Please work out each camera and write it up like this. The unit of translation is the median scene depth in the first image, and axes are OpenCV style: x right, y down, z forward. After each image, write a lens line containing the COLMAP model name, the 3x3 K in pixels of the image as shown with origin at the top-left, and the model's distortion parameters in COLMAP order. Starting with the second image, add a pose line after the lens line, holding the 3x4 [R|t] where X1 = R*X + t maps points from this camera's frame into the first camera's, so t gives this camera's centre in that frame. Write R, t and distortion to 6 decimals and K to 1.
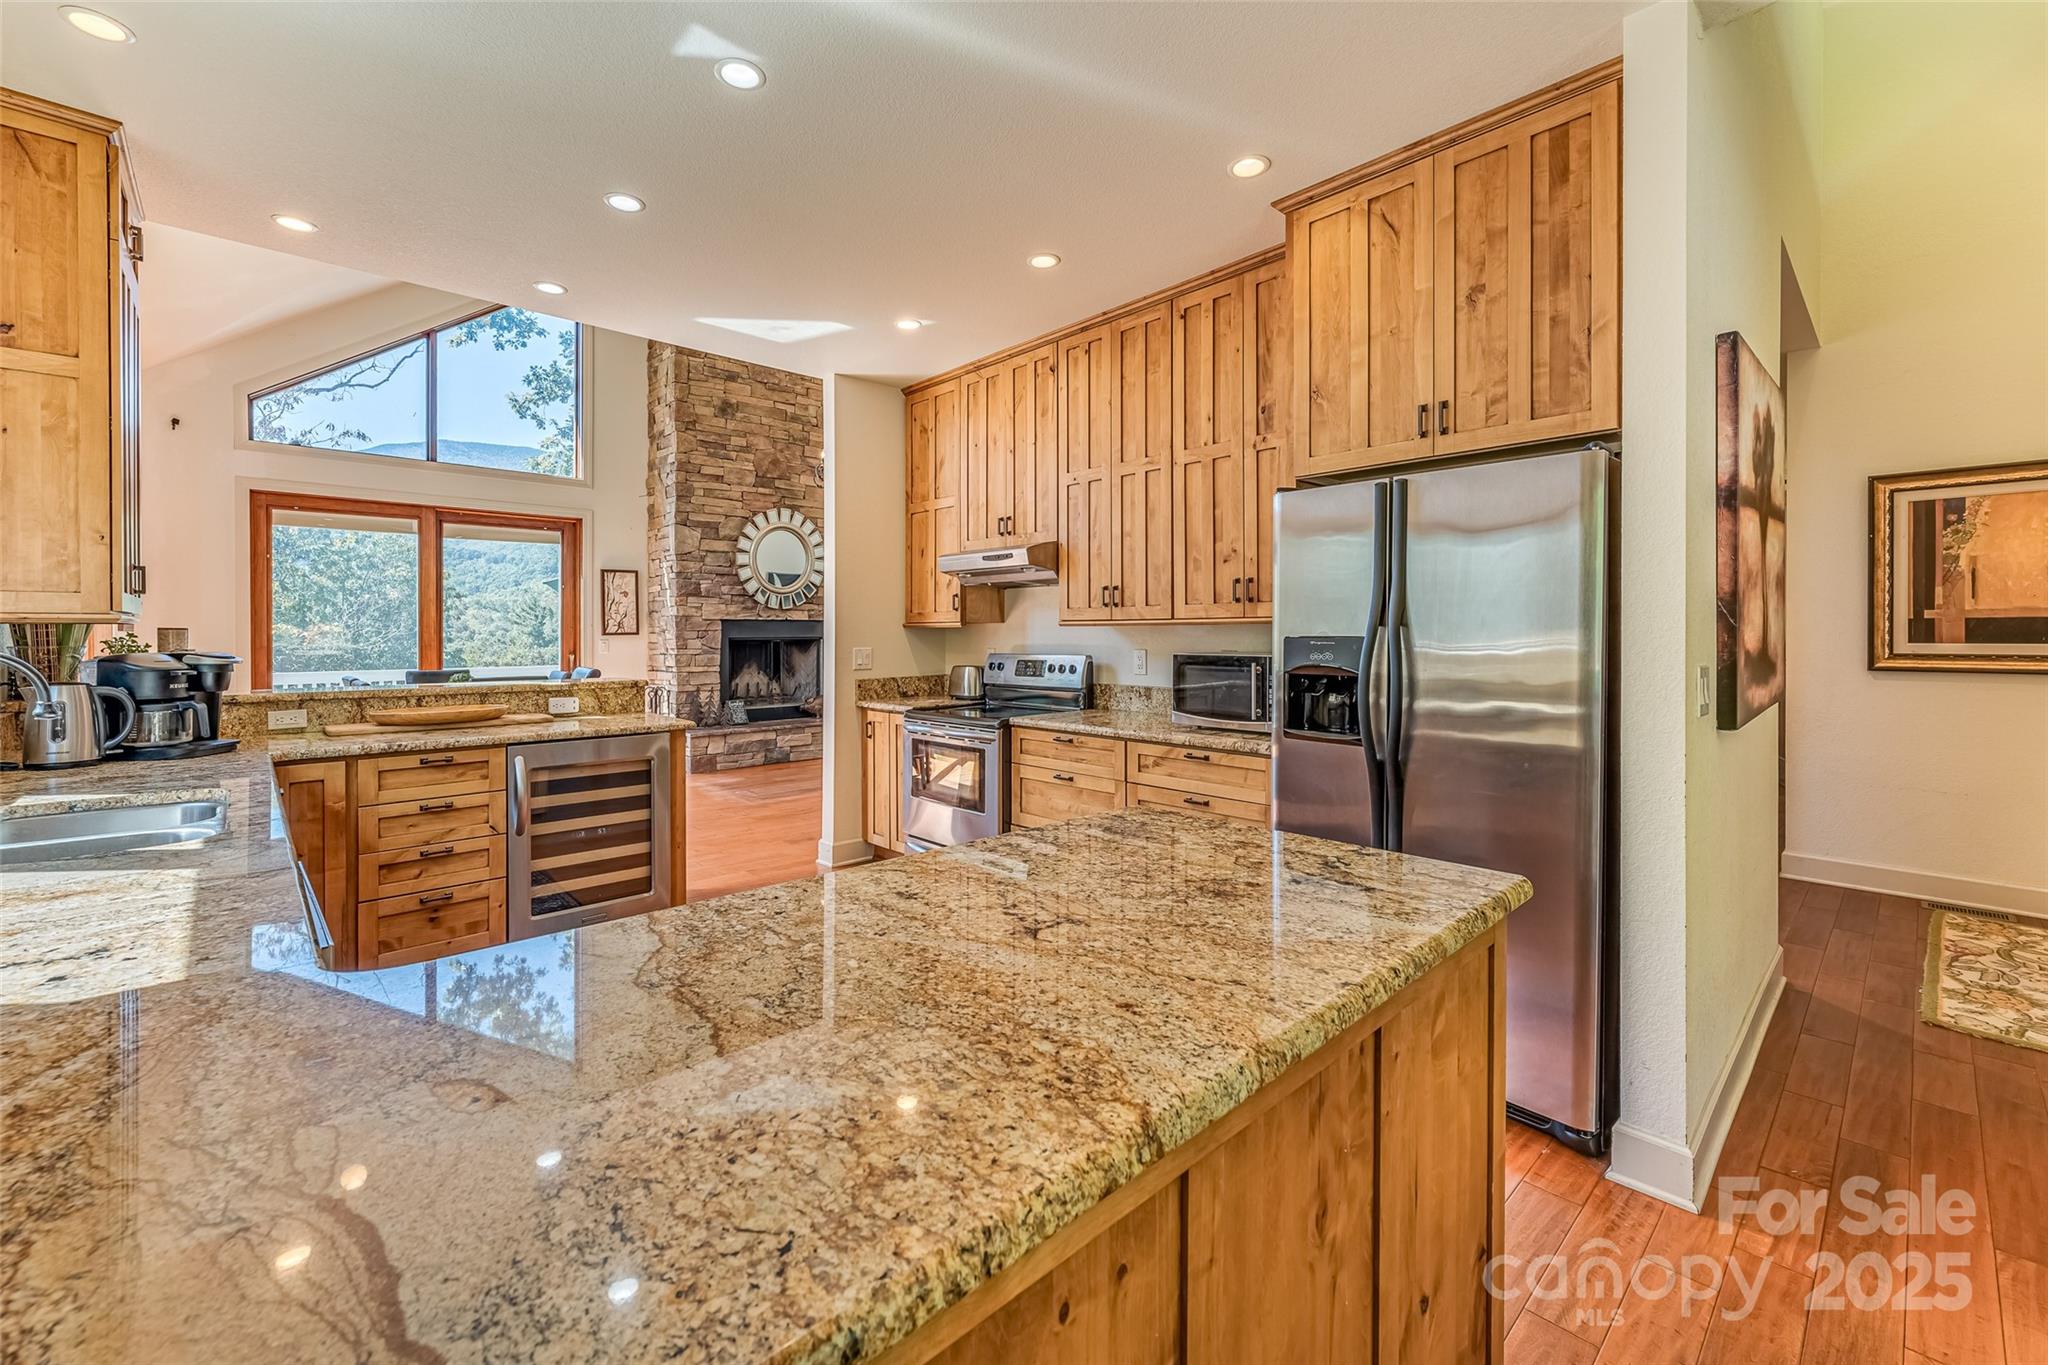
lens RADIAL K [[849.1, 0, 1020.4], [0, 849.1, 633.4], [0, 0, 1]] dist [0.000822, -0.000005]
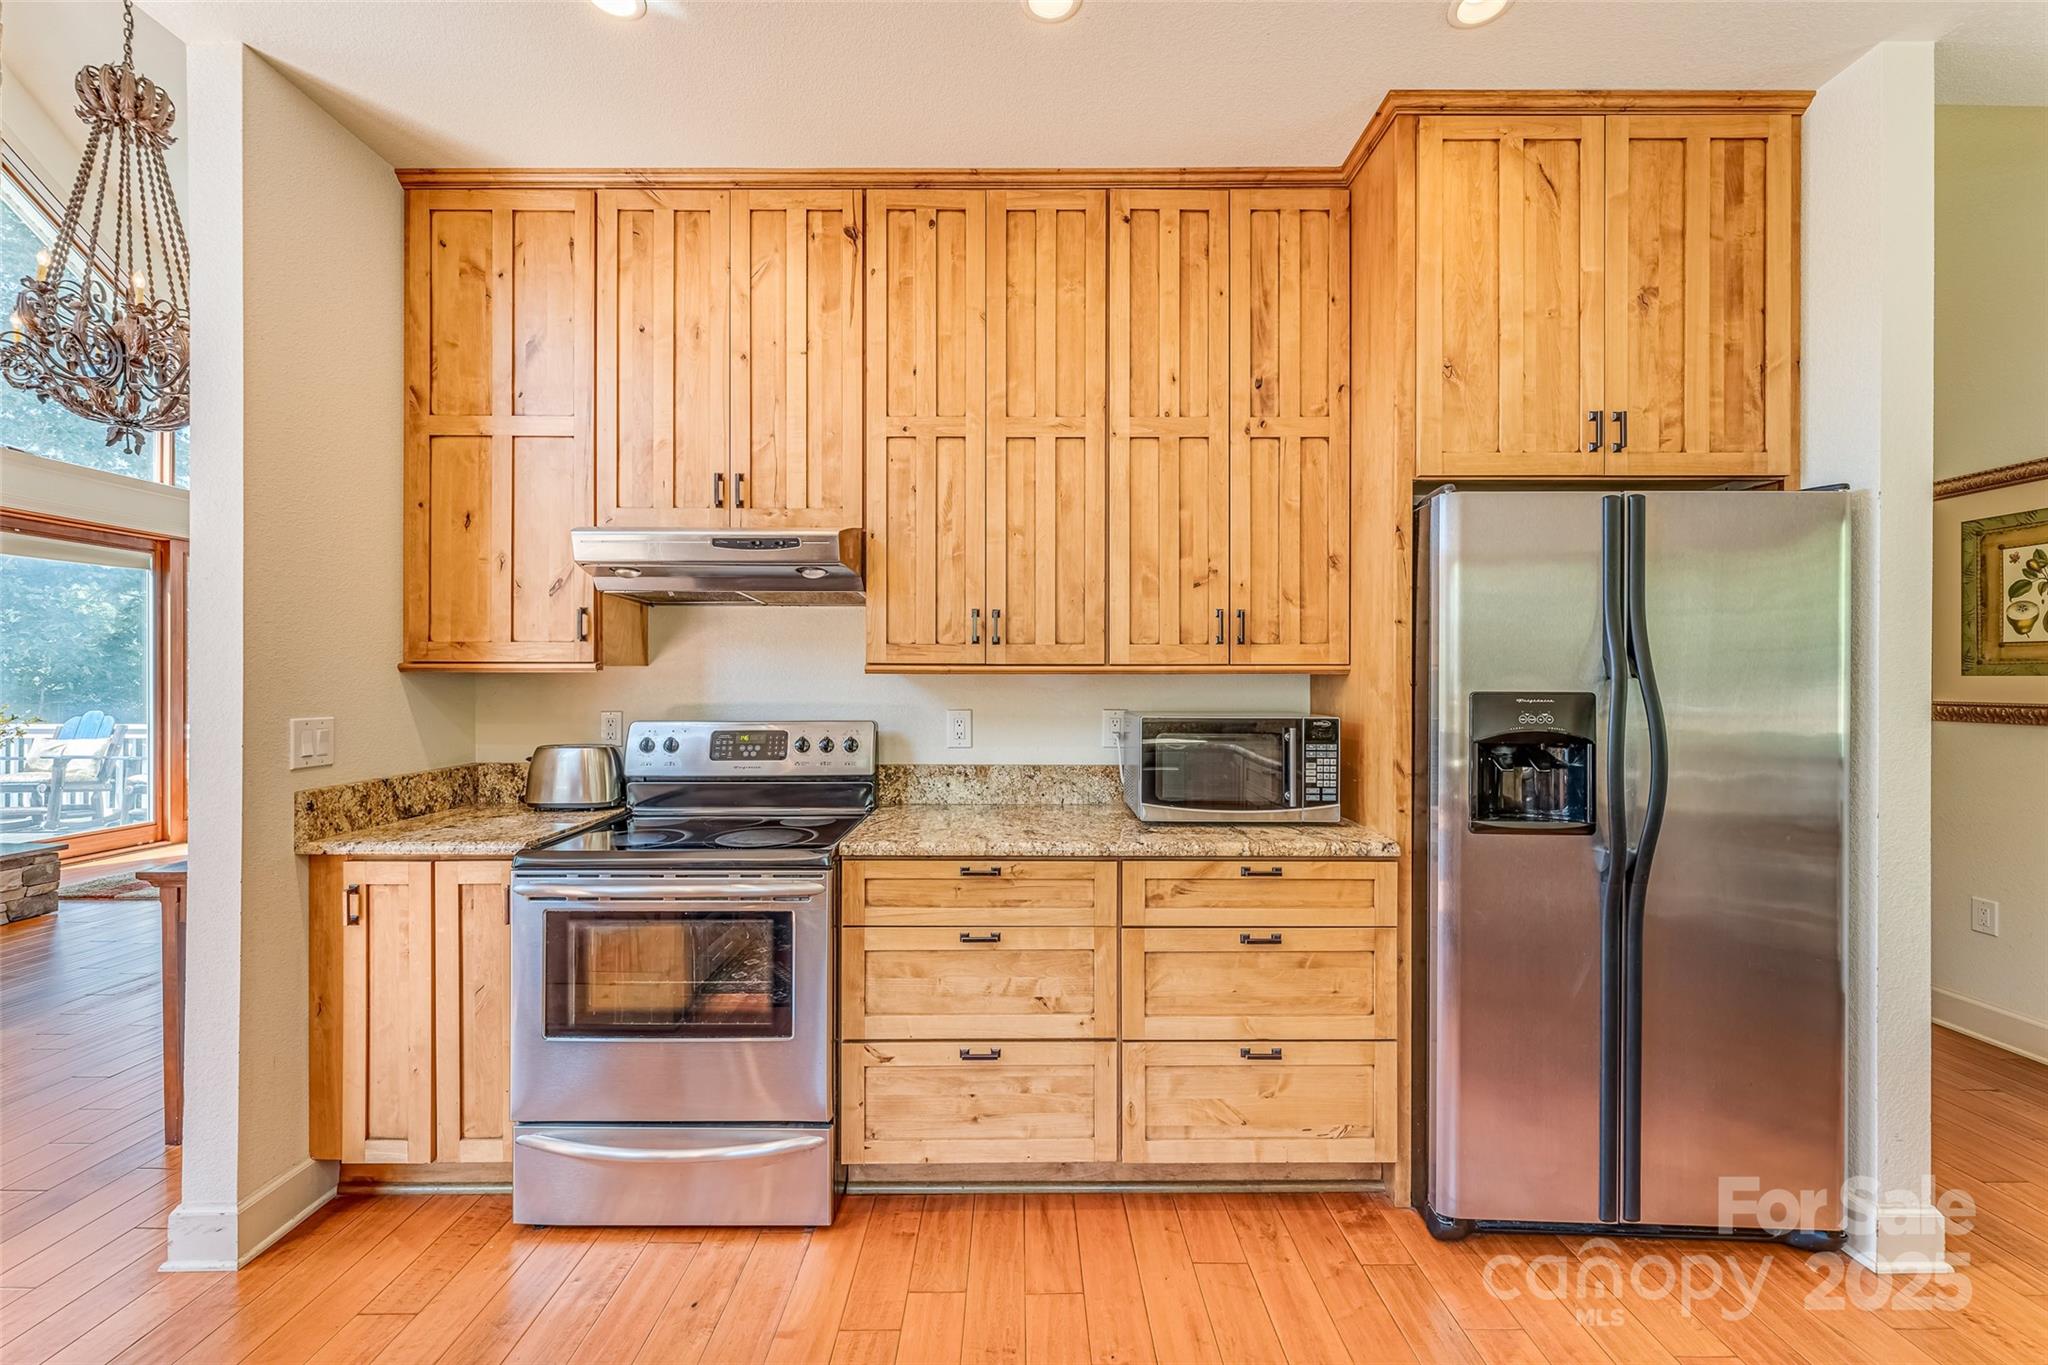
lens RADIAL K [[816.4, 0, 1024.0], [0, 816.4, 682.5], [0, 0, 1]] dist [0.000751, 0.000433]
pose [[0.672337, 0.004463, 0.740232, -0.318079], [-0.003255, 0.999990, -0.003073, -0.000847], [-0.740238, -0.000344, 0.672345, 0.572307]]
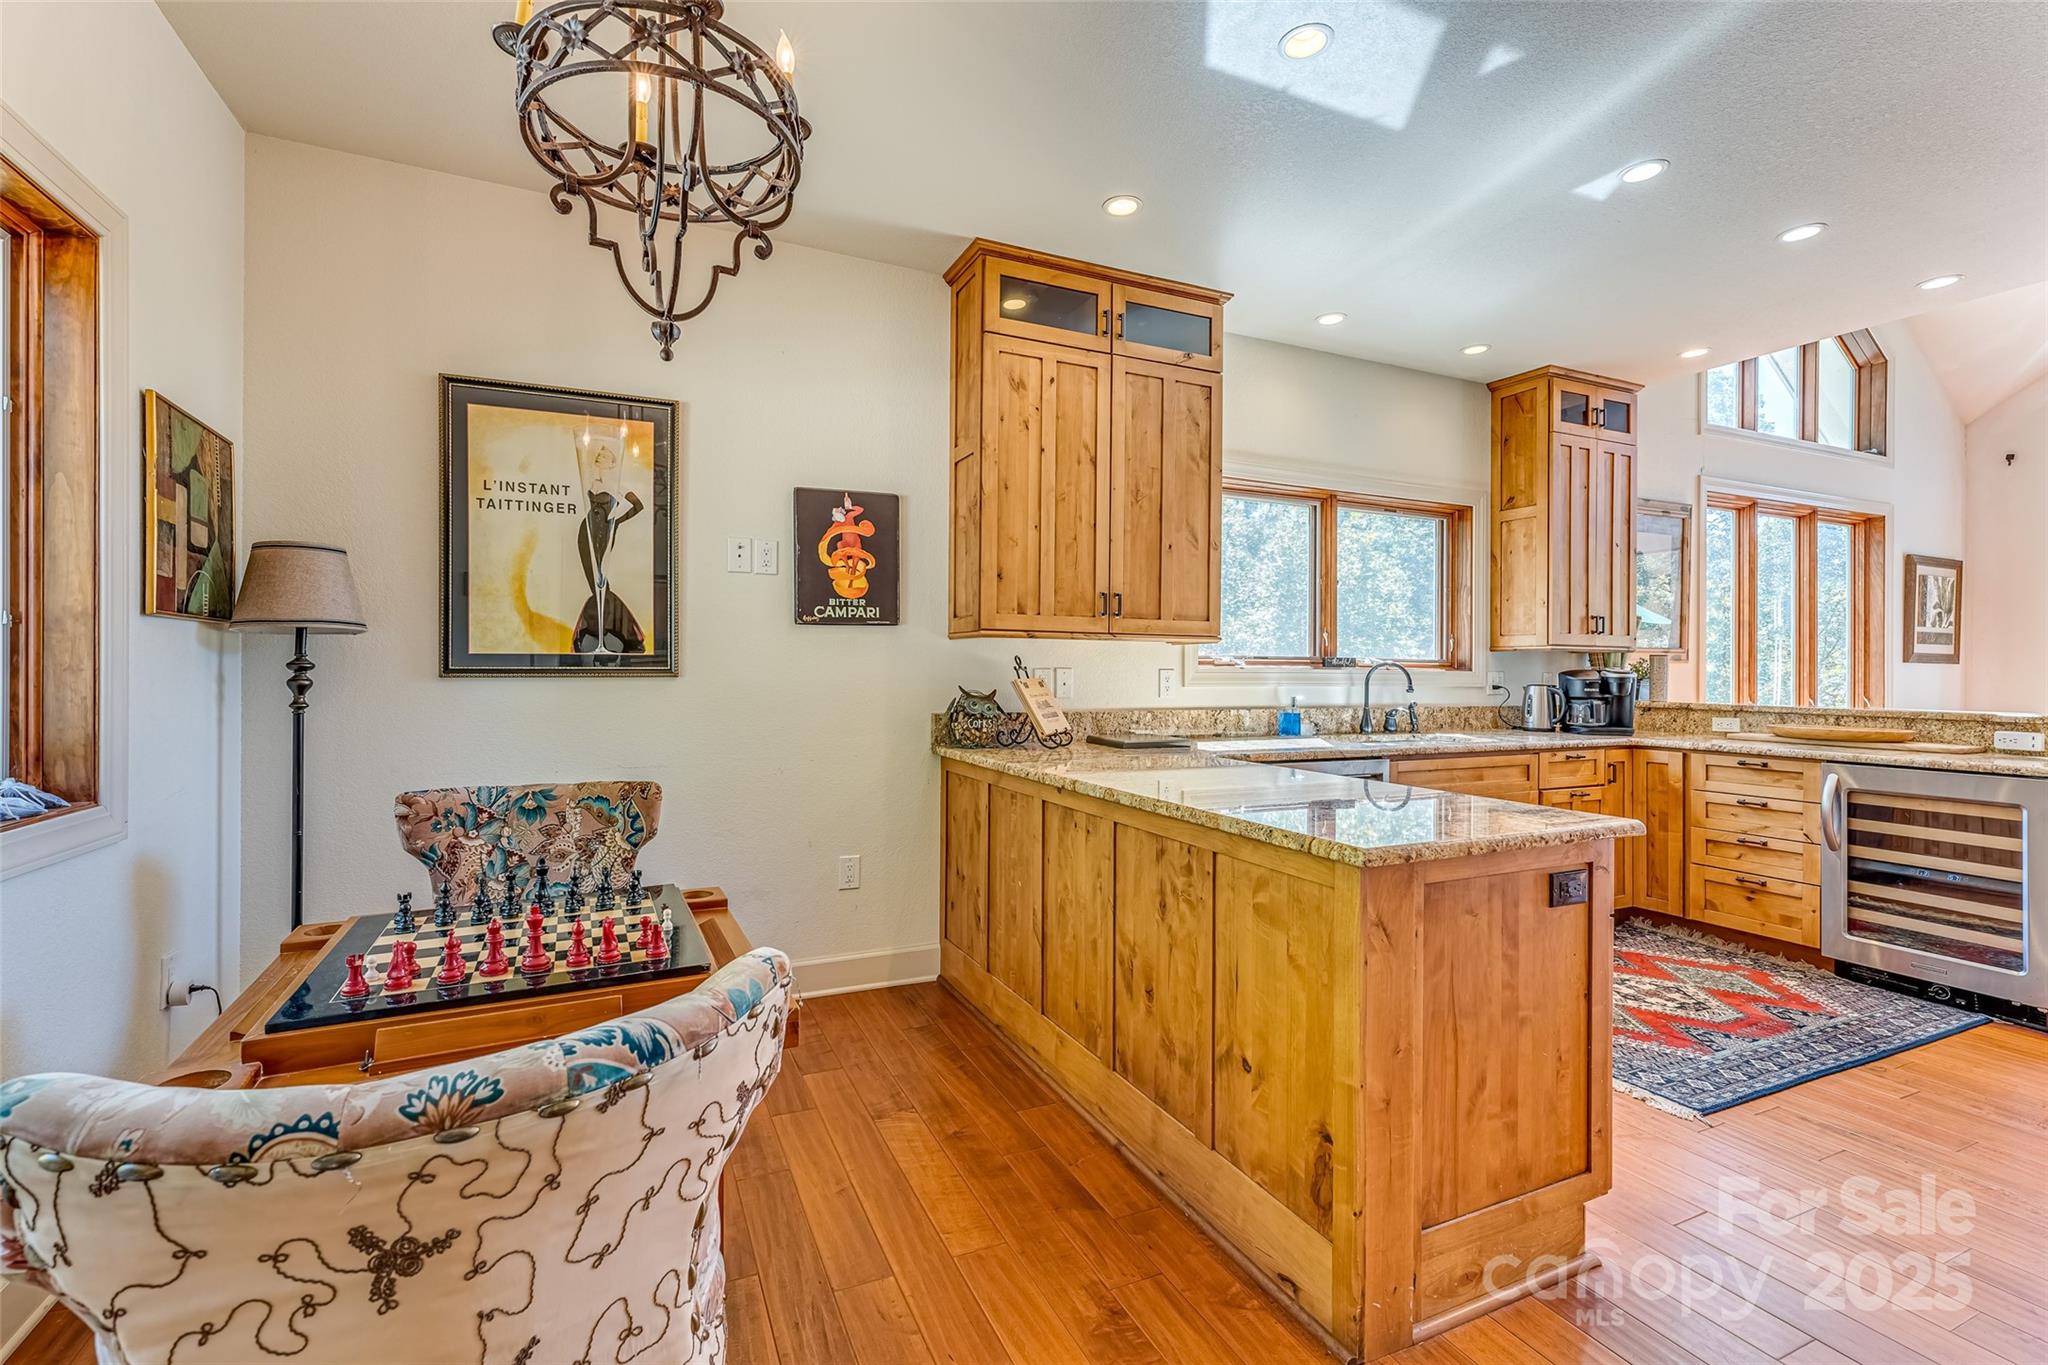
lens RADIAL K [[860.1, 0, 987.2], [0, 860.1, 668.9], [0, 0, 1]] dist [0.000202, 0.000245]
pose [[-0.338227, -0.000365, -0.941065, 0.613732], [-0.008477, 0.999961, 0.002659, 0.018385], [0.941027, 0.008877, -0.338216, 0.313867]]
